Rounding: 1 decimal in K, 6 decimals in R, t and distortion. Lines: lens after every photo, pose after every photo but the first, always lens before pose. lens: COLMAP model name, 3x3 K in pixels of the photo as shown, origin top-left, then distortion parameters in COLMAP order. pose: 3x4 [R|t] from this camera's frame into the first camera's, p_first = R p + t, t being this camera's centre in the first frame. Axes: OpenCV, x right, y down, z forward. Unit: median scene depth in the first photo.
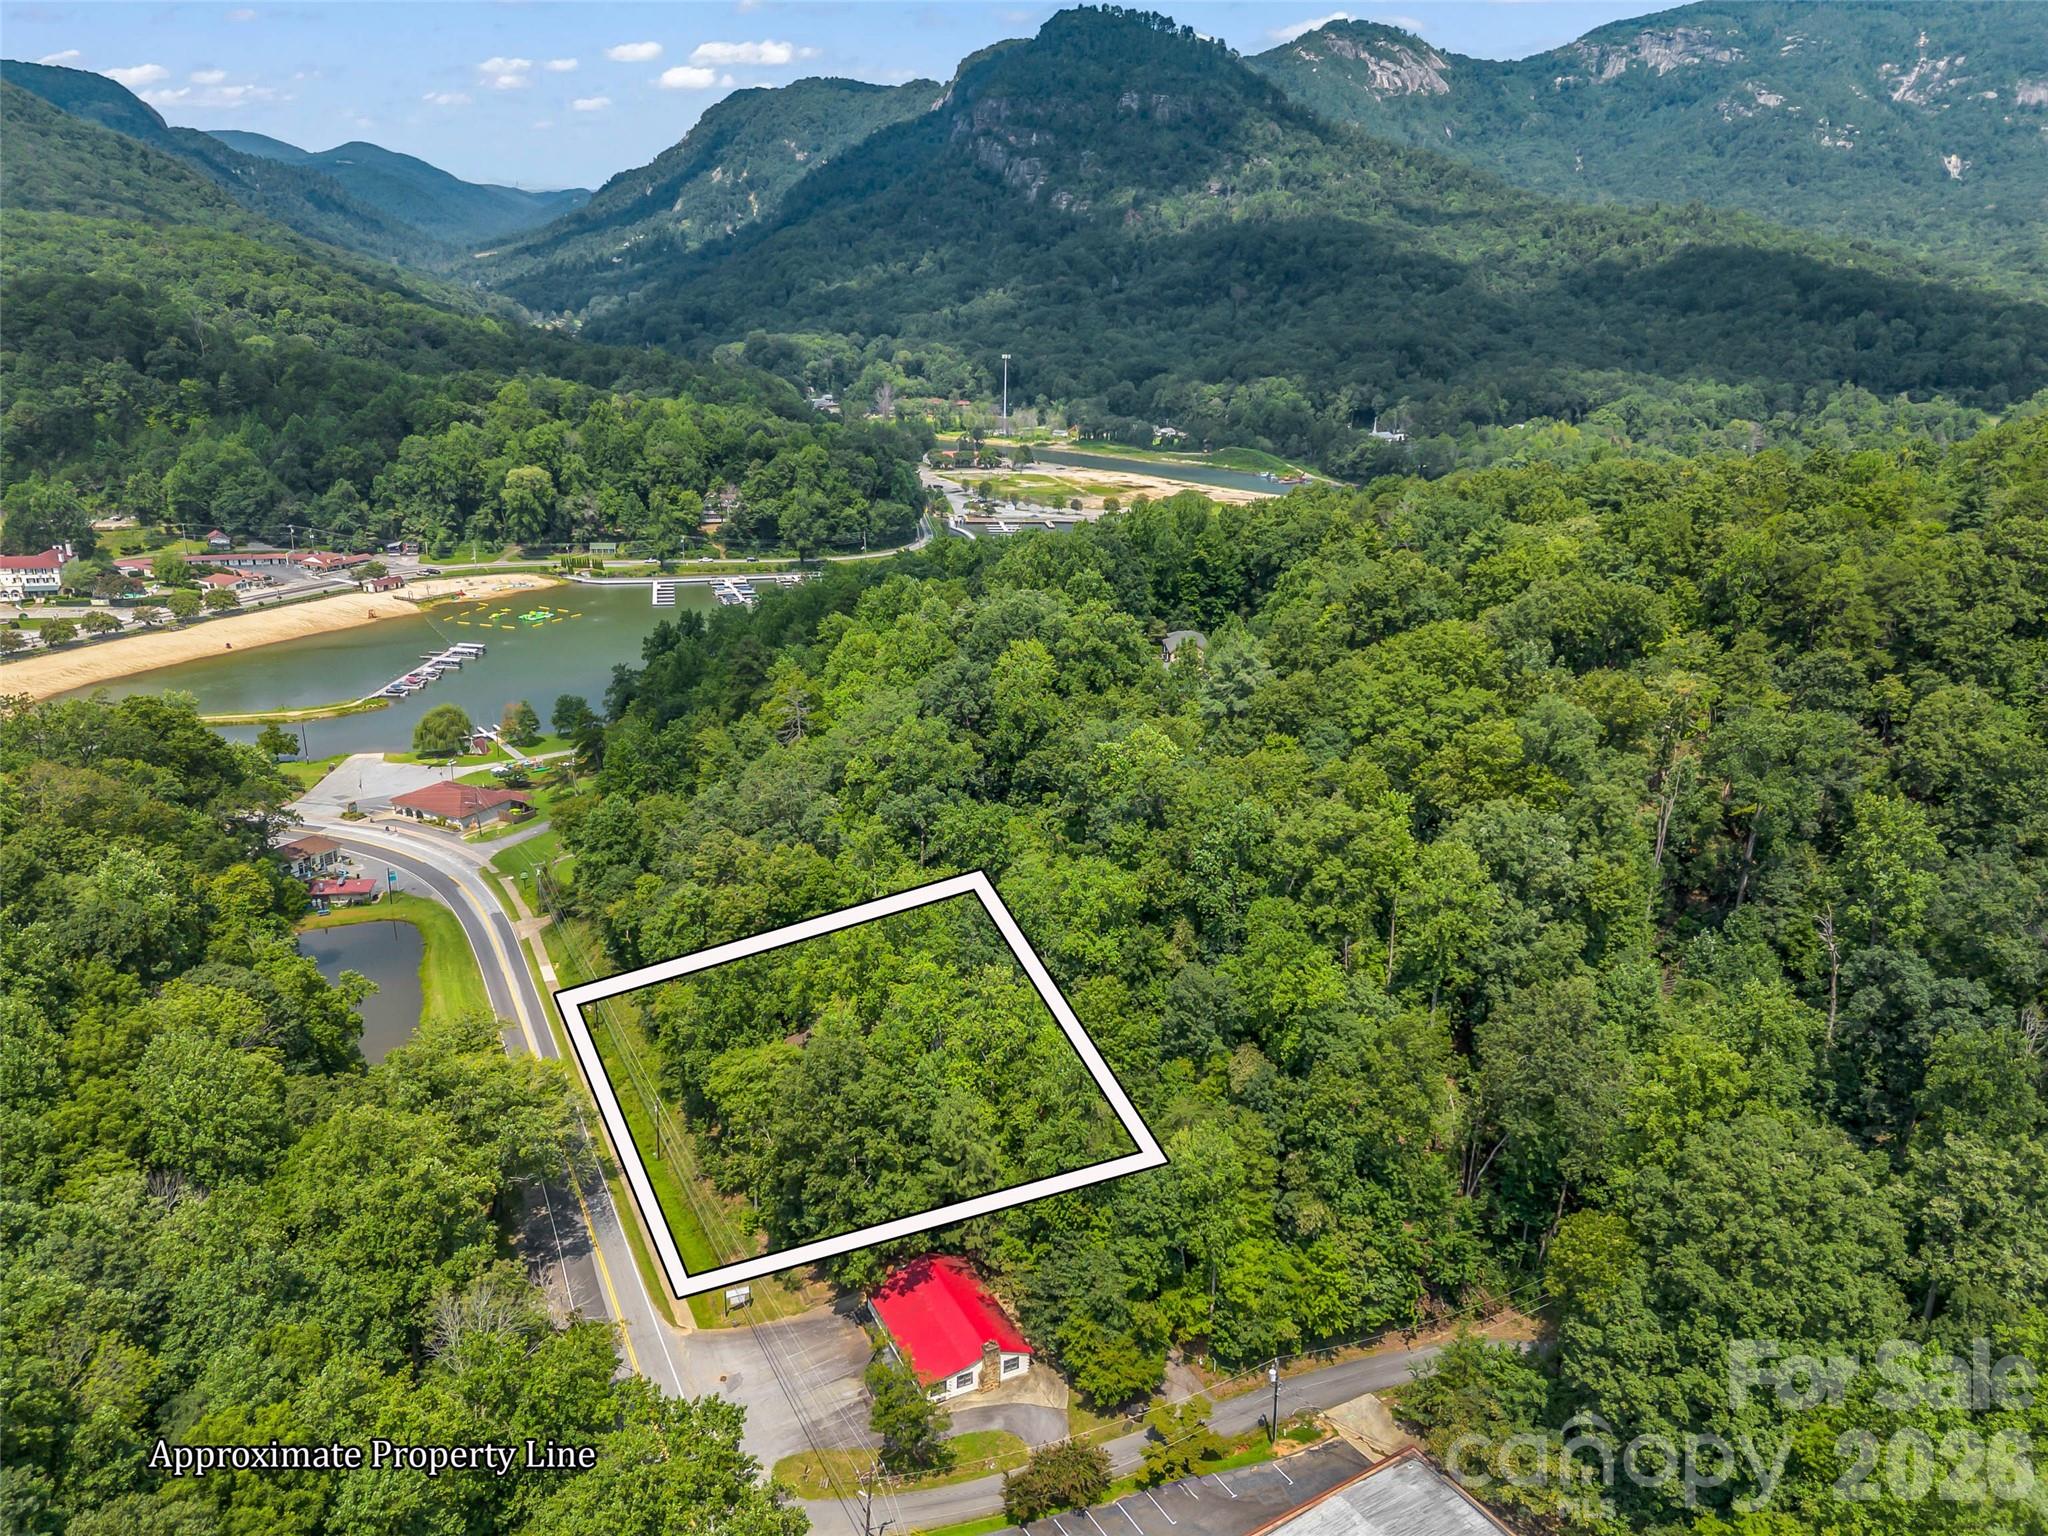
lens RADIAL K [[1460.5, 0, 1020.4], [0, 1460.5, 767.0], [0, 0, 1]] dist [0.036508, -0.026126]
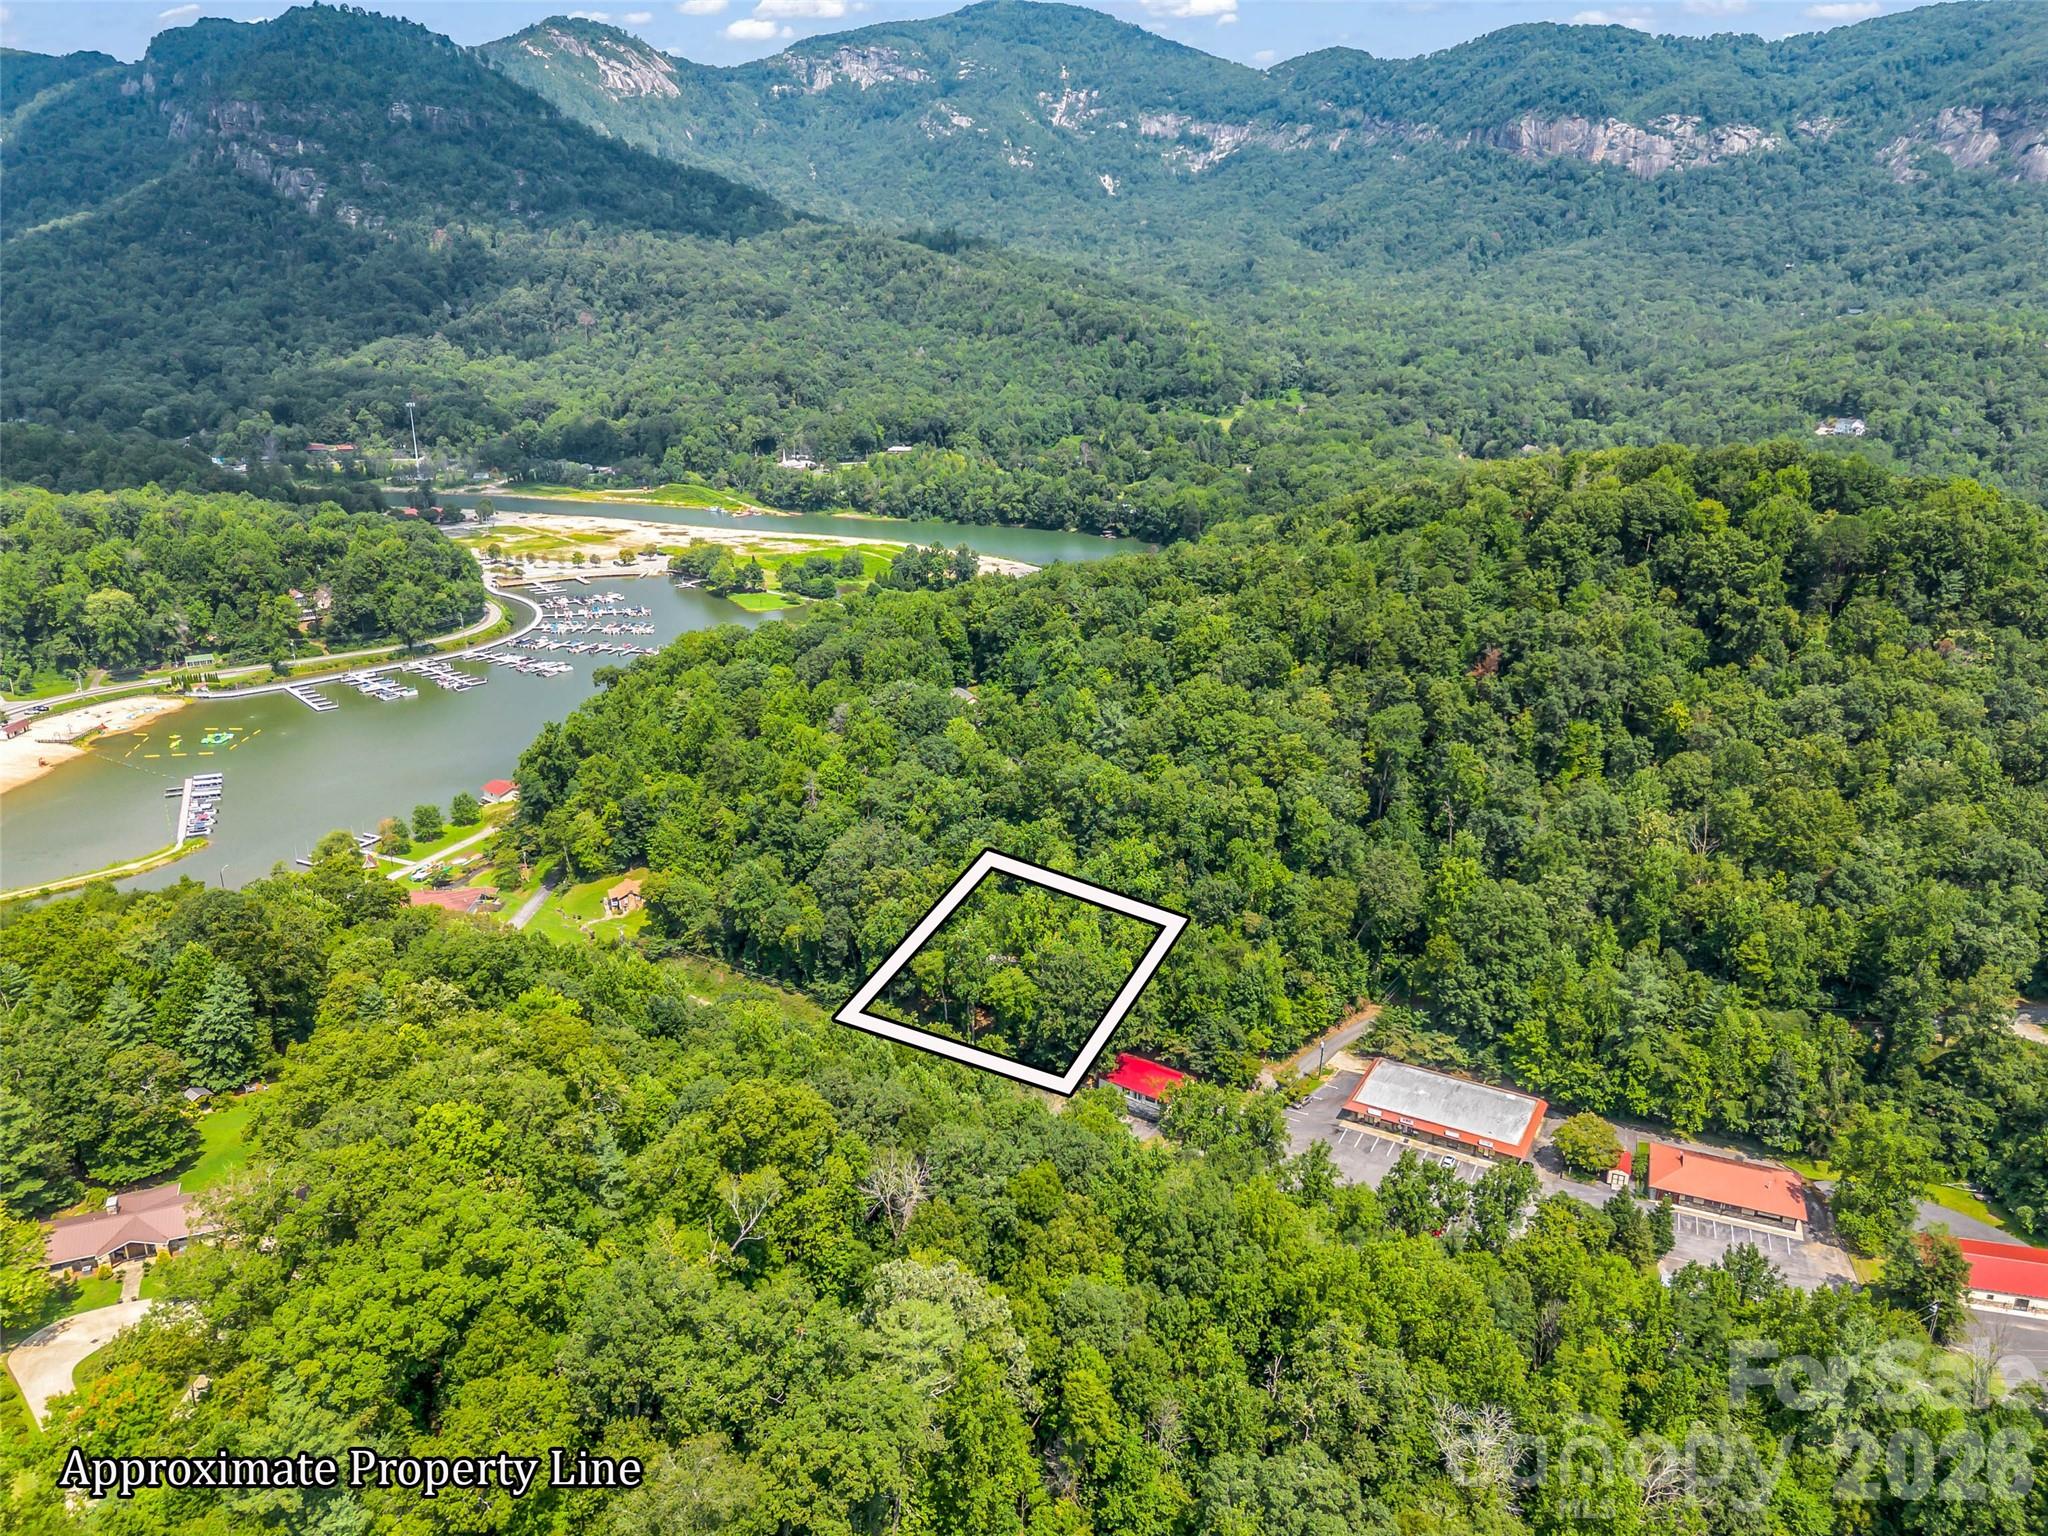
lens RADIAL K [[1460.5, 0, 1018.9], [0, 1460.5, 769.8], [0, 0, 1]] dist [0.036508, -0.026126]
pose [[0.878012, -0.164297, 0.449558, -0.077411], [0.155333, 0.986213, 0.057050, -0.013176], [-0.452733, 0.019740, 0.891428, -0.052215]]
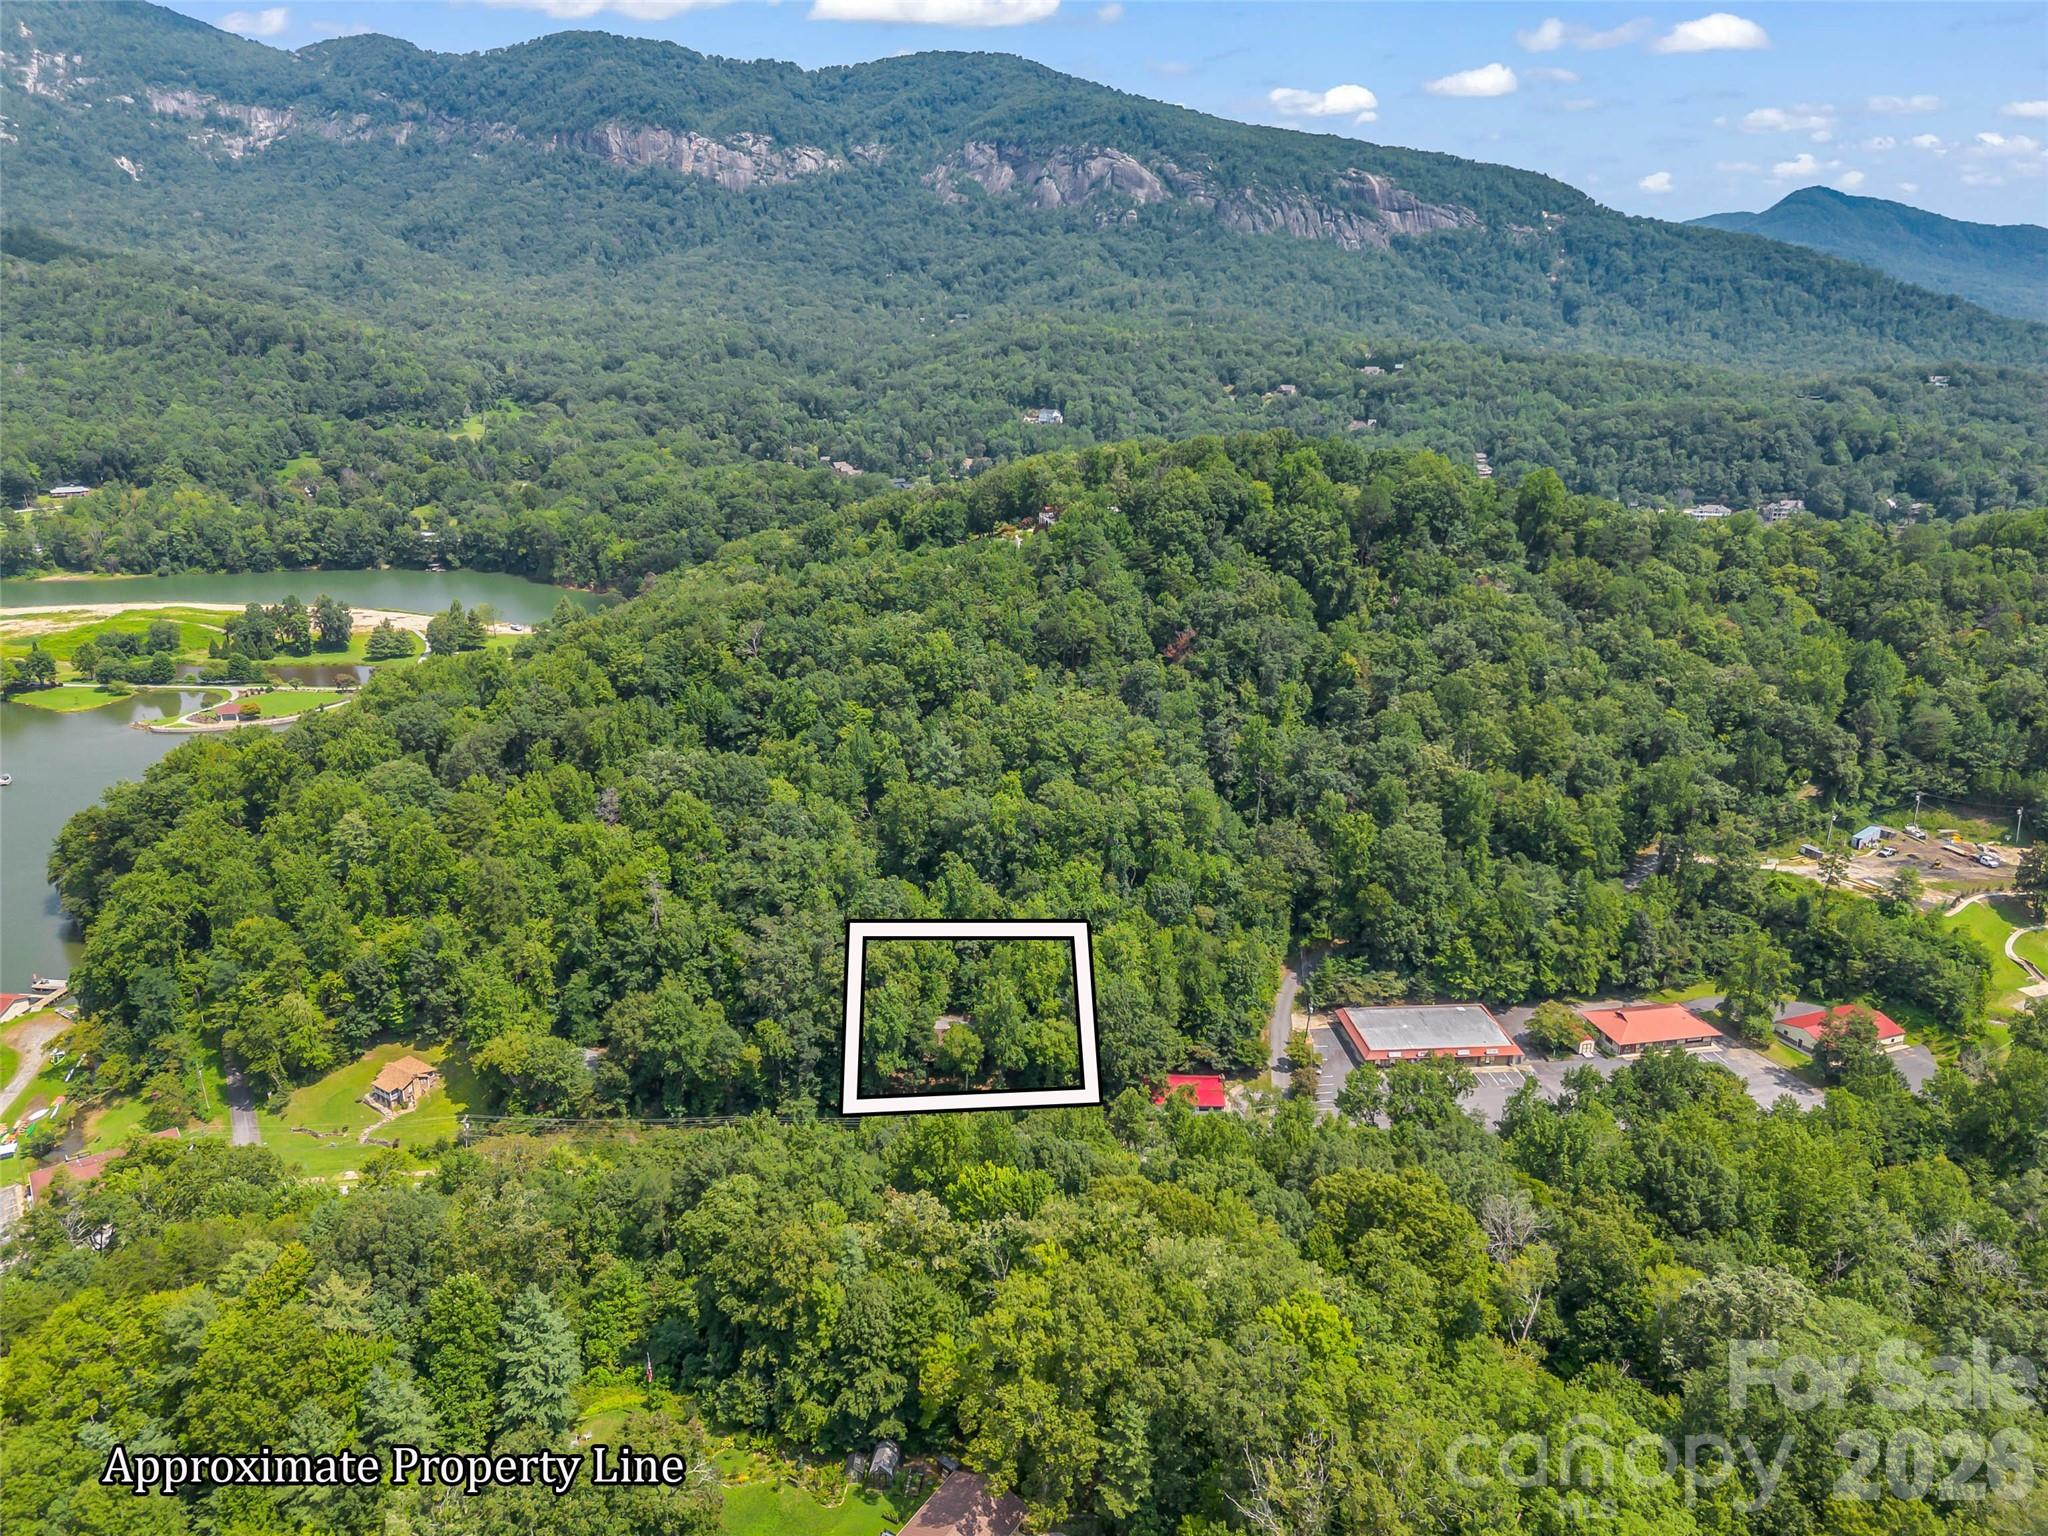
lens RADIAL K [[1460.5, 0, 1010.4], [0, 1460.5, 769.6], [0, 0, 1]] dist [0.036508, -0.026126]
pose [[0.447631, -0.291972, 0.845209, -0.126962], [0.271876, 0.944885, 0.182416, -0.033894], [-0.851886, 0.148137, 0.502340, 0.008952]]
